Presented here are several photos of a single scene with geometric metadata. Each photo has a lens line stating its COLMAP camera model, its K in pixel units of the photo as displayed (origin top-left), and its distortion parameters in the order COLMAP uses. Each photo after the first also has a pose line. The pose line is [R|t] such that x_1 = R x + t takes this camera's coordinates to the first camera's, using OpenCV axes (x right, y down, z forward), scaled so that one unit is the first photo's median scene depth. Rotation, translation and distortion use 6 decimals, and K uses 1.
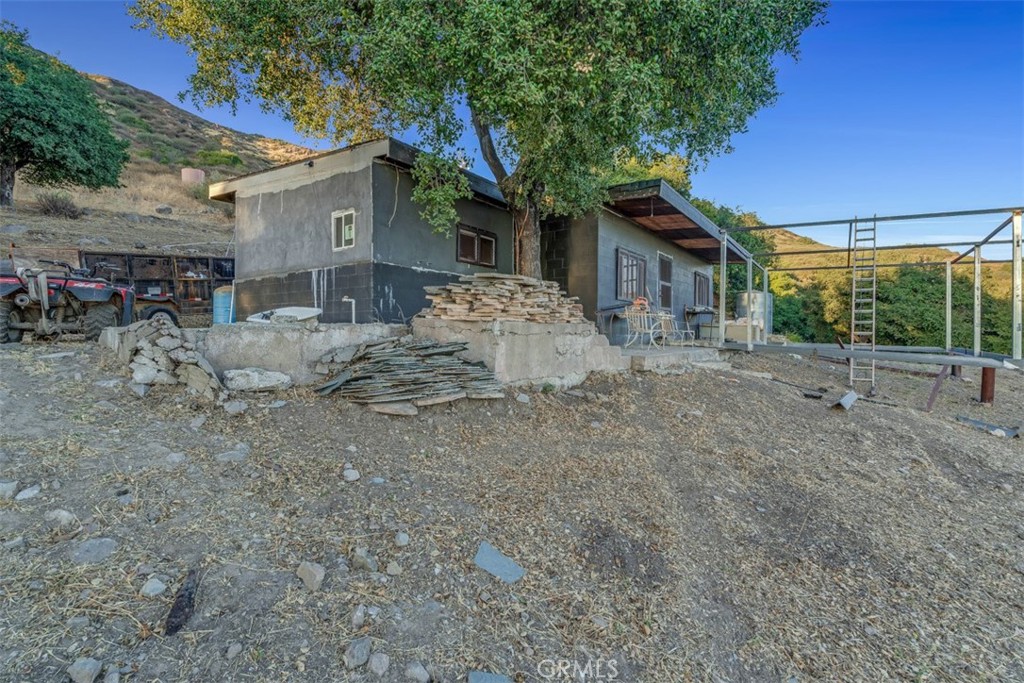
lens RADIAL K [[454.2, 0, 511.1], [0, 454.2, 337.2], [0, 0, 1]] dist [-0.003617, 0.001076]
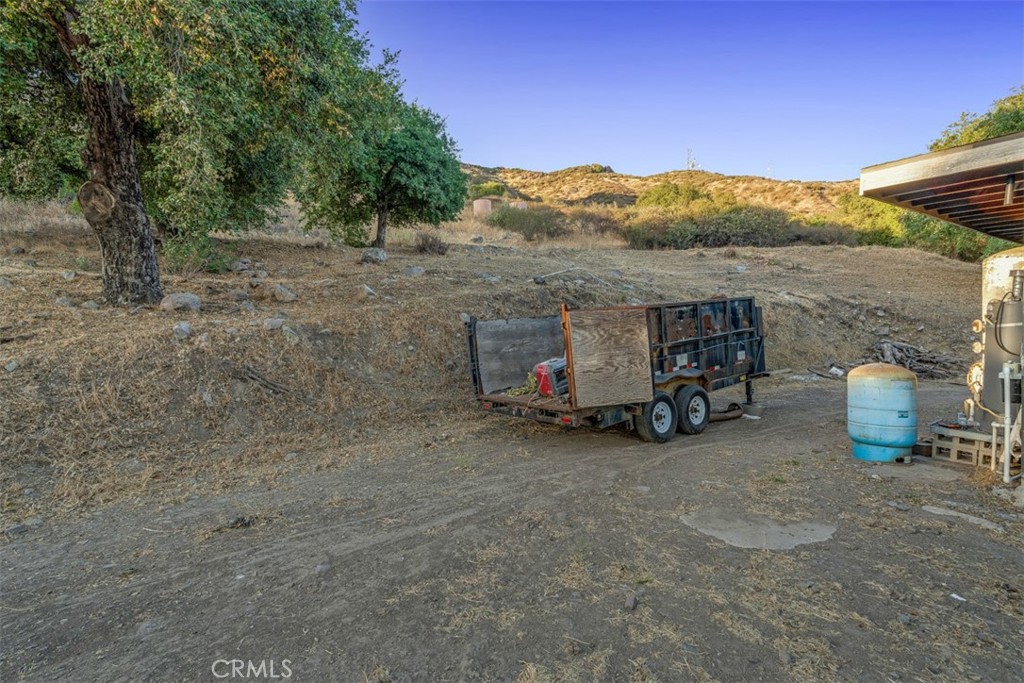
lens RADIAL K [[452.7, 0, 515.2], [0, 452.7, 341.8], [0, 0, 1]] dist [-0.000742, -0.000110]
pose [[0.897200, 0.002071, -0.441620, -0.361502], [-0.006256, 0.999948, -0.008019, -0.061205], [0.441581, 0.009958, 0.897166, 0.174638]]
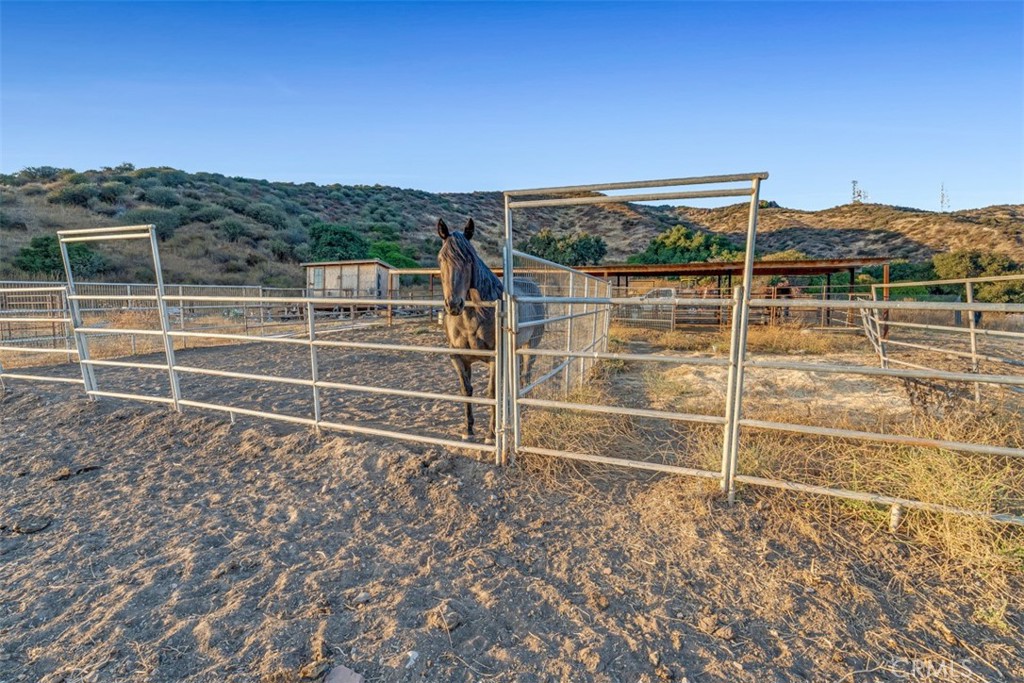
lens RADIAL K [[454.2, 0, 513.1], [0, 454.2, 338.3], [0, 0, 1]] dist [-0.003617, 0.001076]
pose [[0.779158, -0.011128, -0.626729, -1.246873], [-0.026718, 0.998344, -0.050943, 0.169043], [0.626258, 0.056437, 0.777570, -3.805238]]
